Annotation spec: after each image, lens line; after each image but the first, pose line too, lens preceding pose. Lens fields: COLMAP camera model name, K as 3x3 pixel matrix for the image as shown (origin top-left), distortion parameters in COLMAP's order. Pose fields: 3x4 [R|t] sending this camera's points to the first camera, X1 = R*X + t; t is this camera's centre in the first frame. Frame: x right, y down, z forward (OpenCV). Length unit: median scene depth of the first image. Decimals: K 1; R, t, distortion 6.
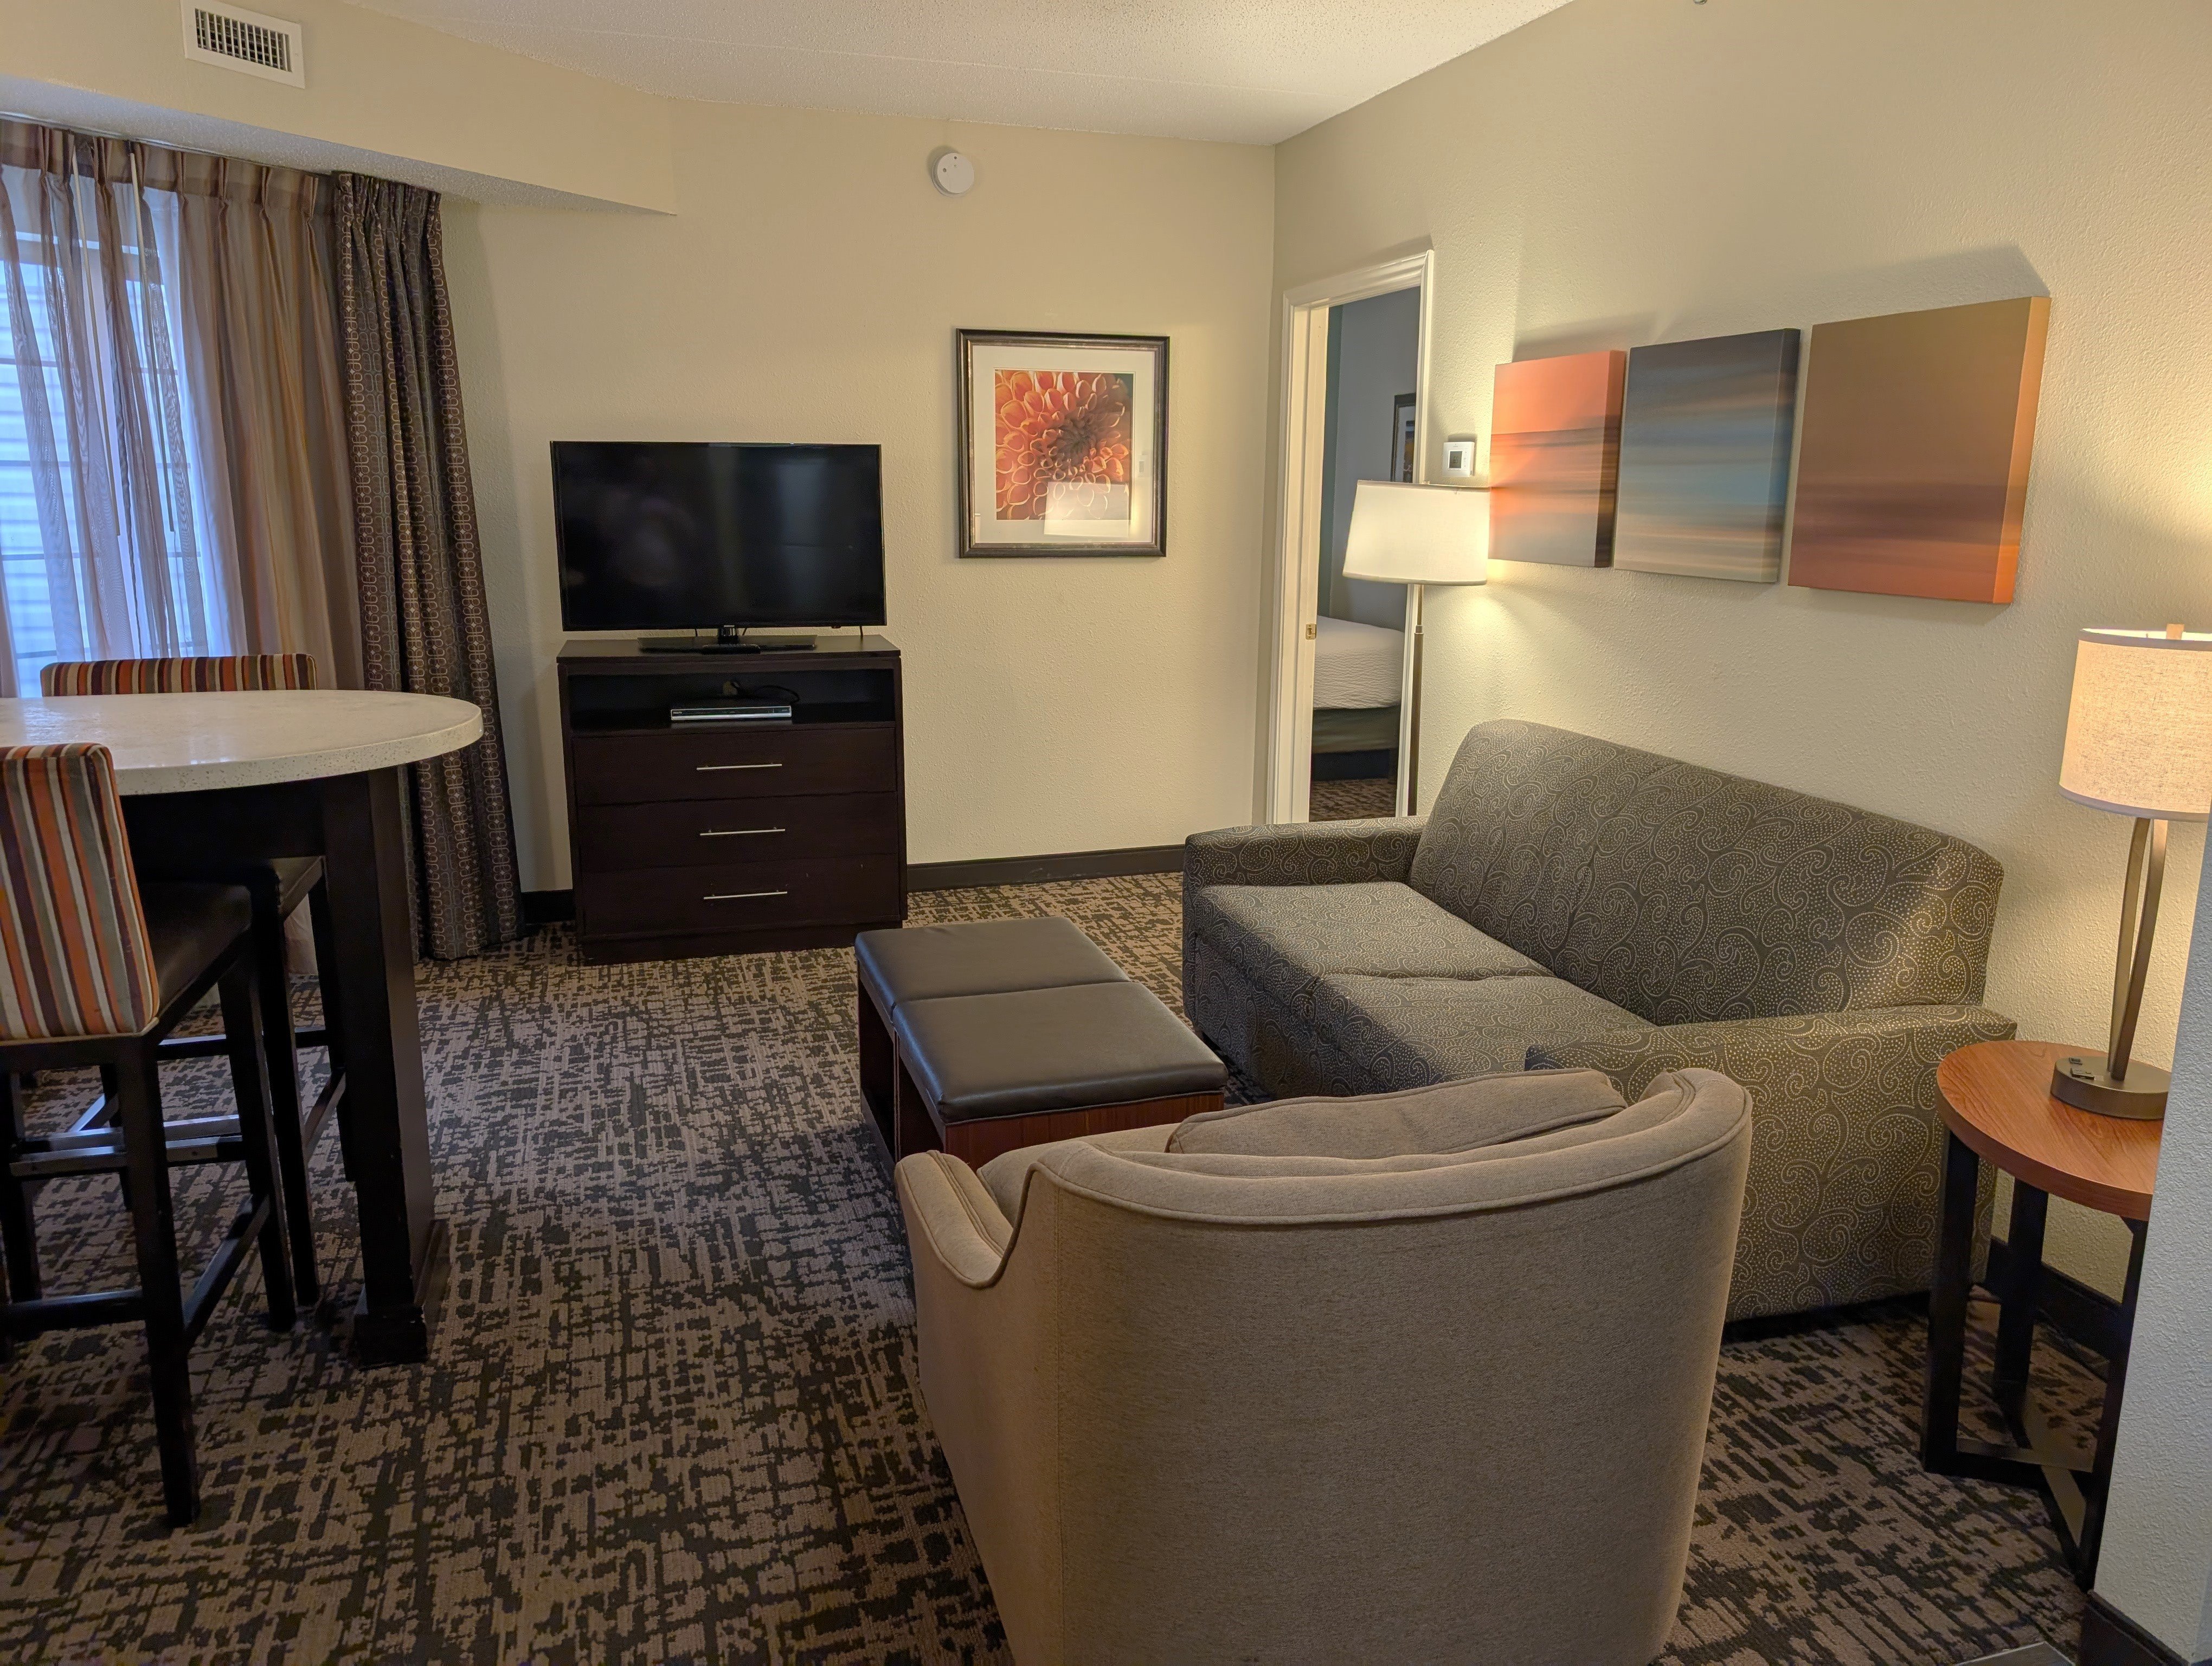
lens RADIAL K [[1623.0, 0, 1106.0], [0, 1623.0, 833.0], [0, 0, 1]] dist [0.003691, 0.000556]
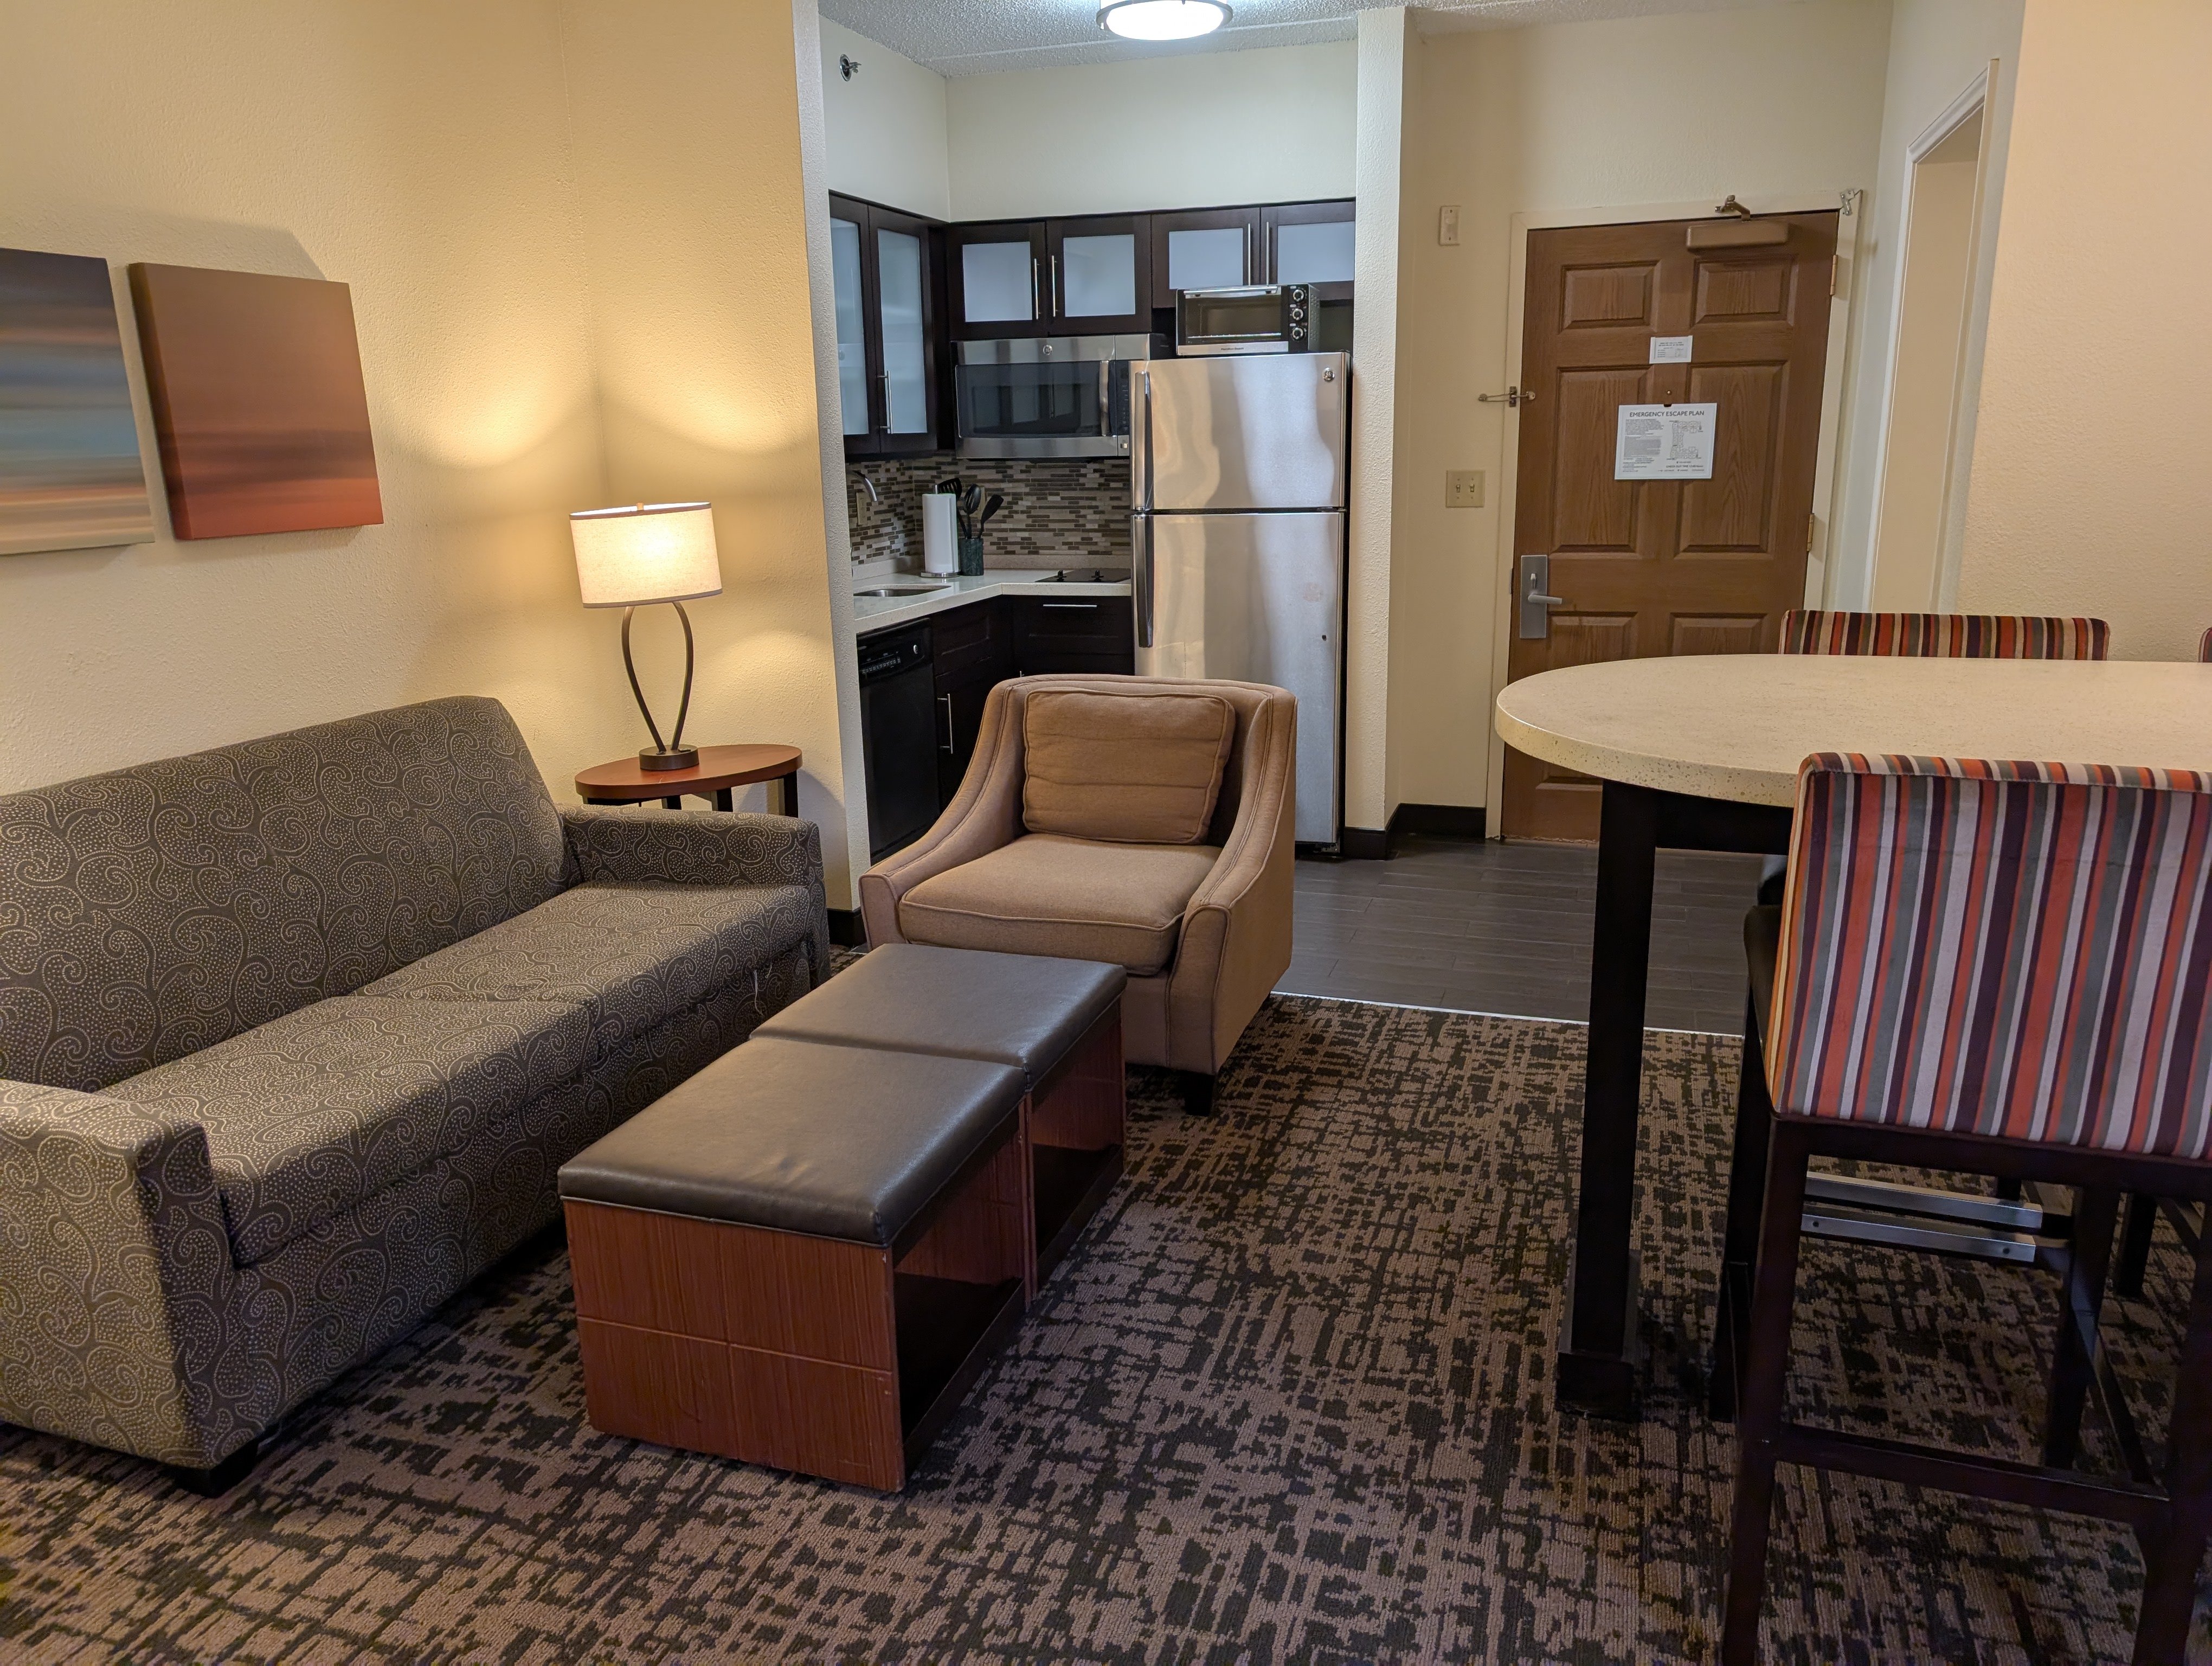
lens RADIAL K [[1574.2, 0, 1095.5], [0, 1574.2, 861.5], [0, 0, 1]] dist [-0.004769, -0.005265]
pose [[-0.813324, -0.141505, 0.564340, -0.607098], [0.142677, 0.891845, 0.429250, -0.351387], [-0.564045, 0.429638, -0.705170, 1.637120]]
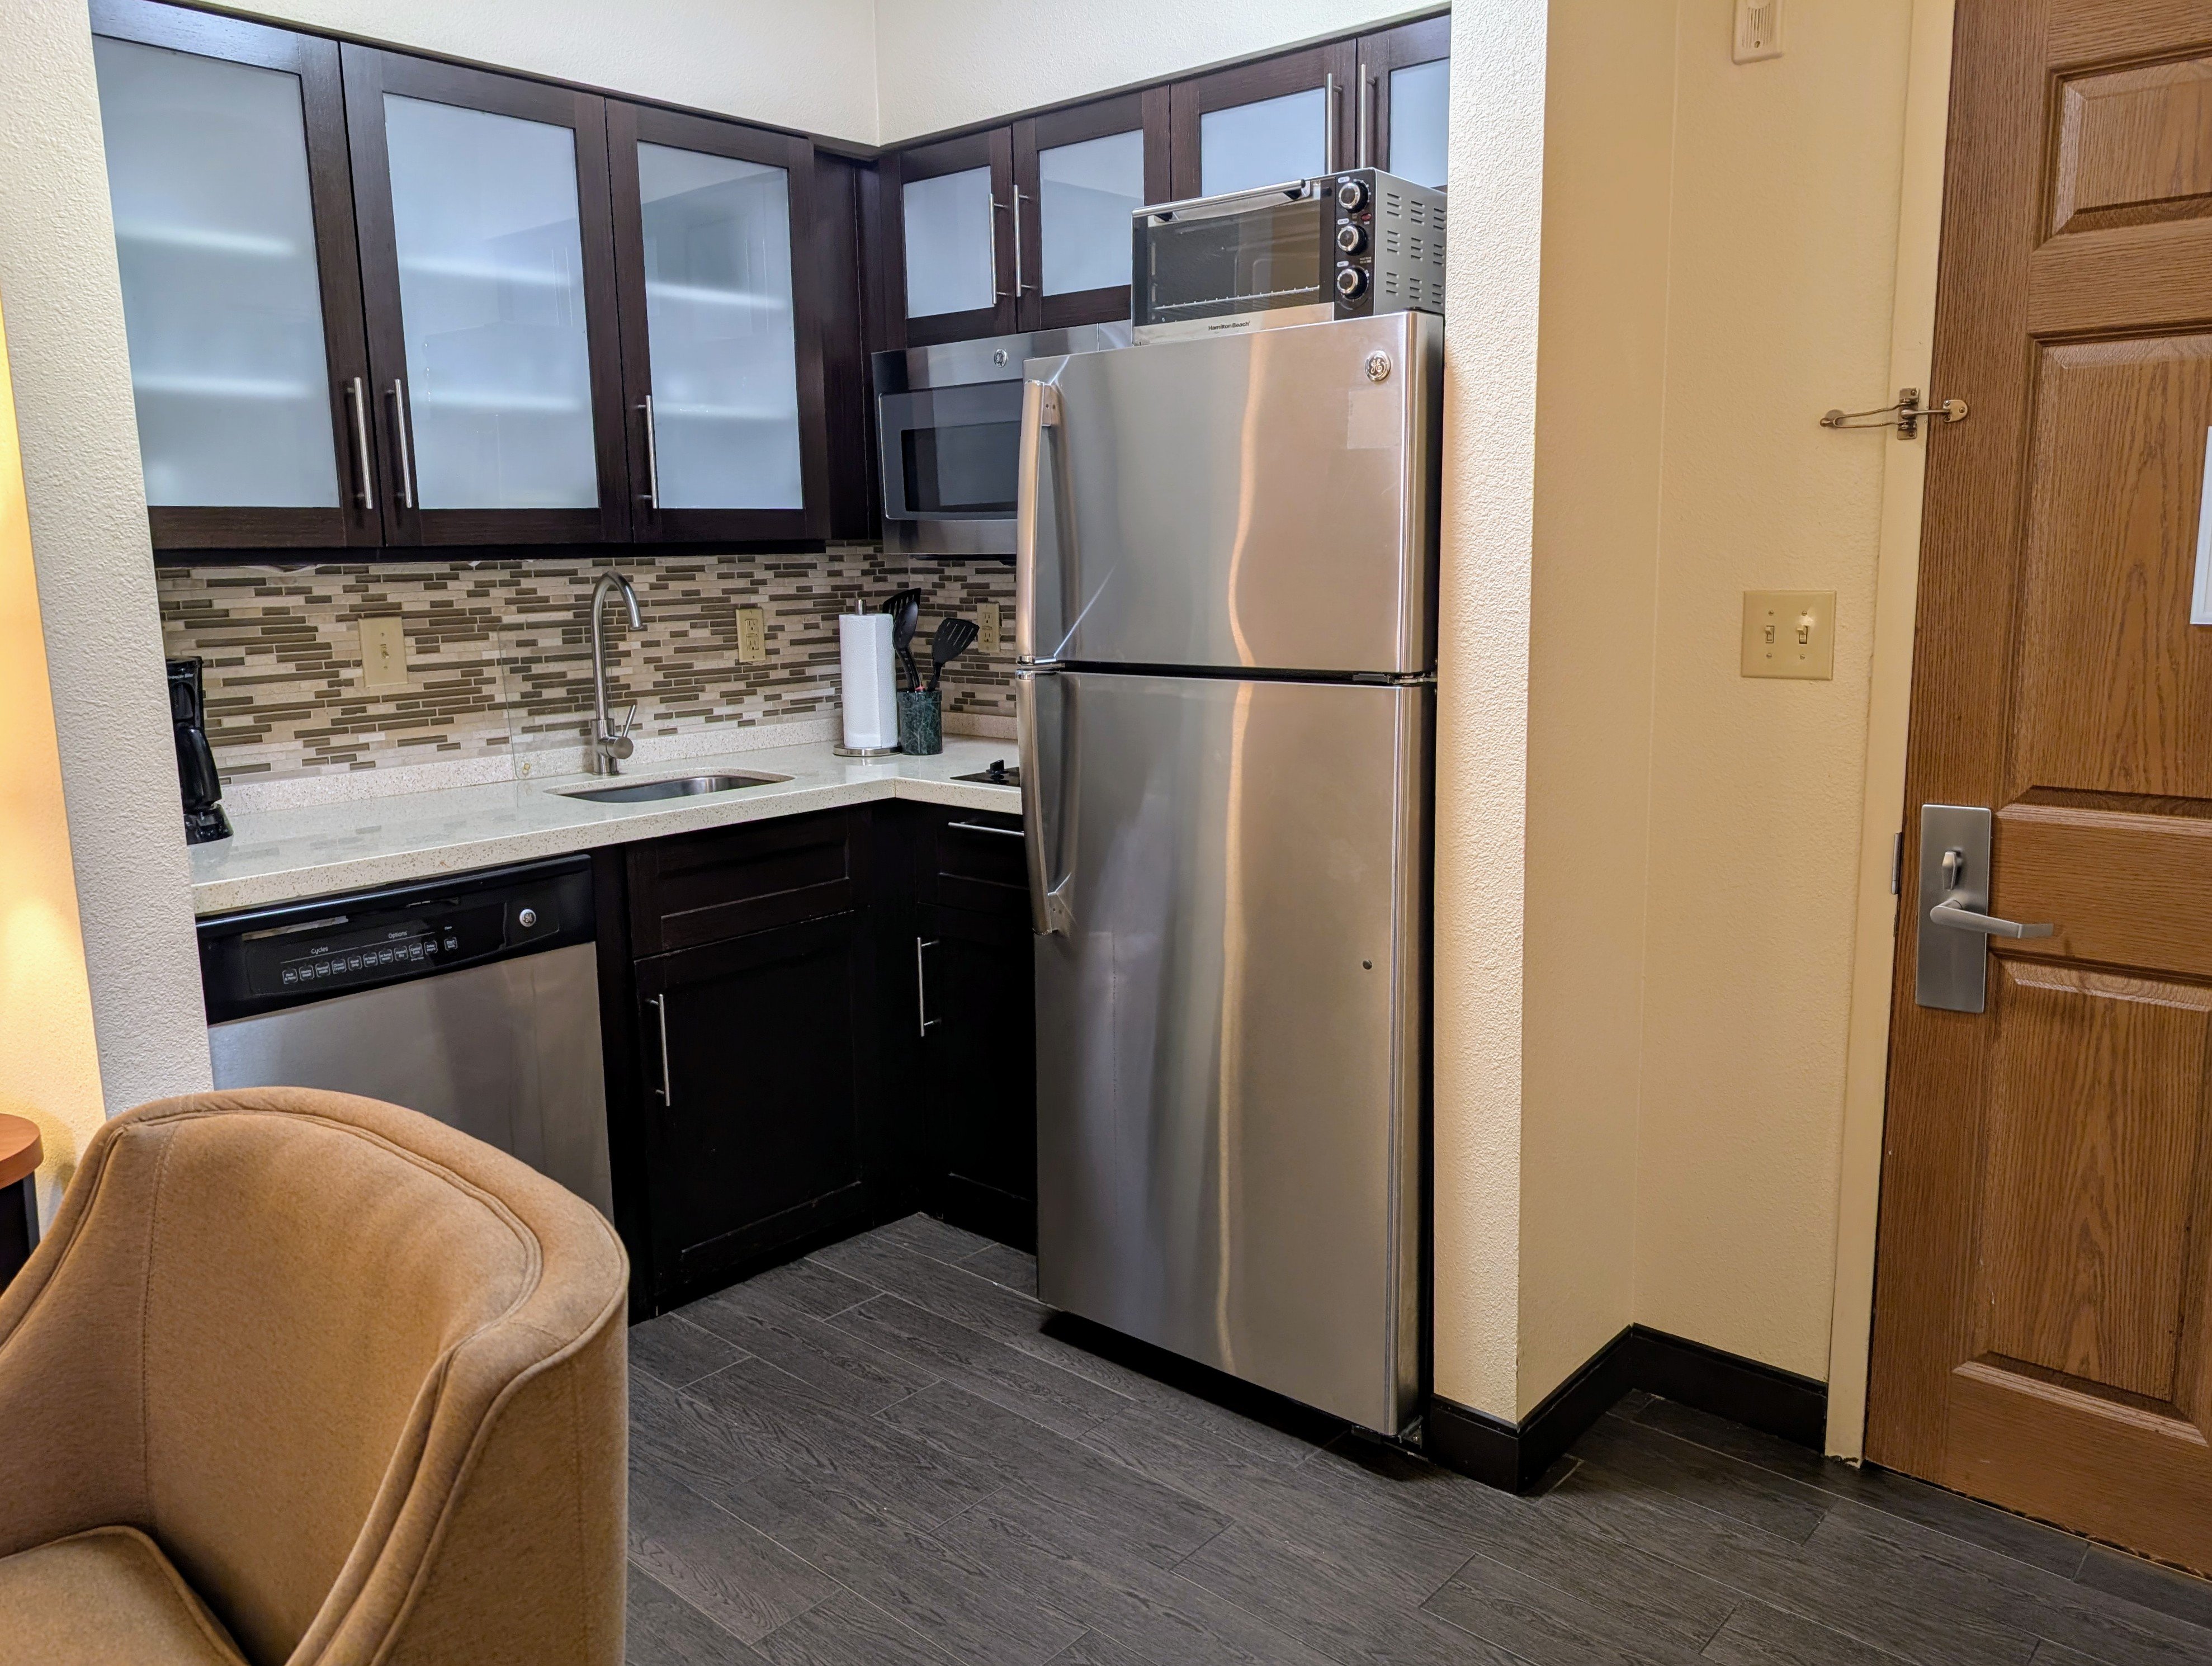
lens RADIAL K [[1610.2, 0, 1121.2], [0, 1610.2, 821.6], [0, 0, 1]] dist [0.003961, -0.006814]
pose [[-0.526927, -0.141381, 0.838069, -0.437766], [0.195253, 0.939556, 0.281265, -0.171327], [-0.827178, 0.311842, -0.467473, 0.910169]]
